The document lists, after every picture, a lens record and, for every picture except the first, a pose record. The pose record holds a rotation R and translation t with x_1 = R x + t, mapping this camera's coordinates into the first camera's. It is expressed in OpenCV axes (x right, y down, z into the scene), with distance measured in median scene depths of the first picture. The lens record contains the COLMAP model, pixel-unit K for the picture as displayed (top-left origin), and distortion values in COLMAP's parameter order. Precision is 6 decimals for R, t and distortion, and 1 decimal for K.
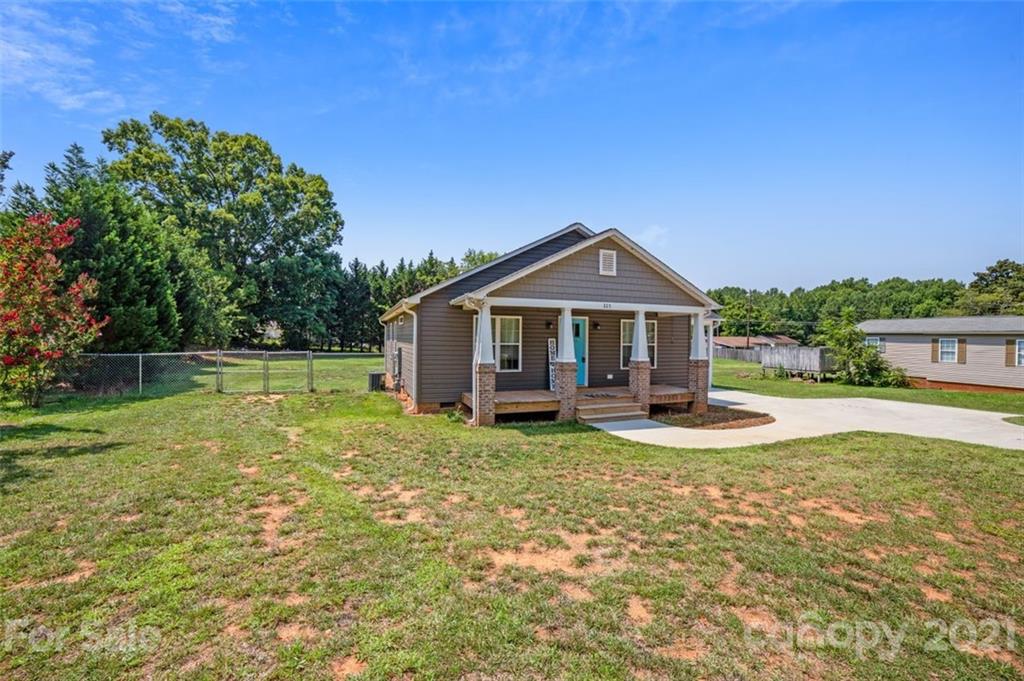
lens RADIAL K [[422.4, 0, 509.0], [0, 422.4, 346.1], [0, 0, 1]] dist [-0.075757, 0.021981]
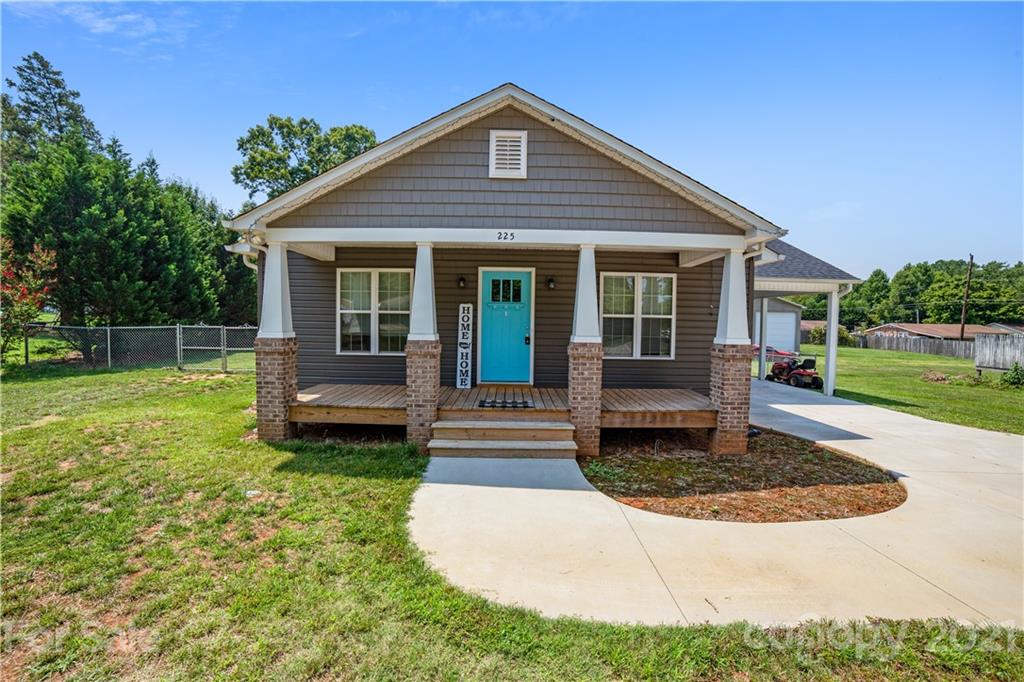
lens RADIAL K [[414.7, 0, 512.0], [0, 414.7, 341.0], [0, 0, 1]] dist [-0.073036, 0.027663]
pose [[0.939767, 0.022107, -0.341101, 0.359334], [-0.015323, 0.999628, 0.022570, 0.020751], [0.341473, -0.015984, 0.939756, 0.438944]]
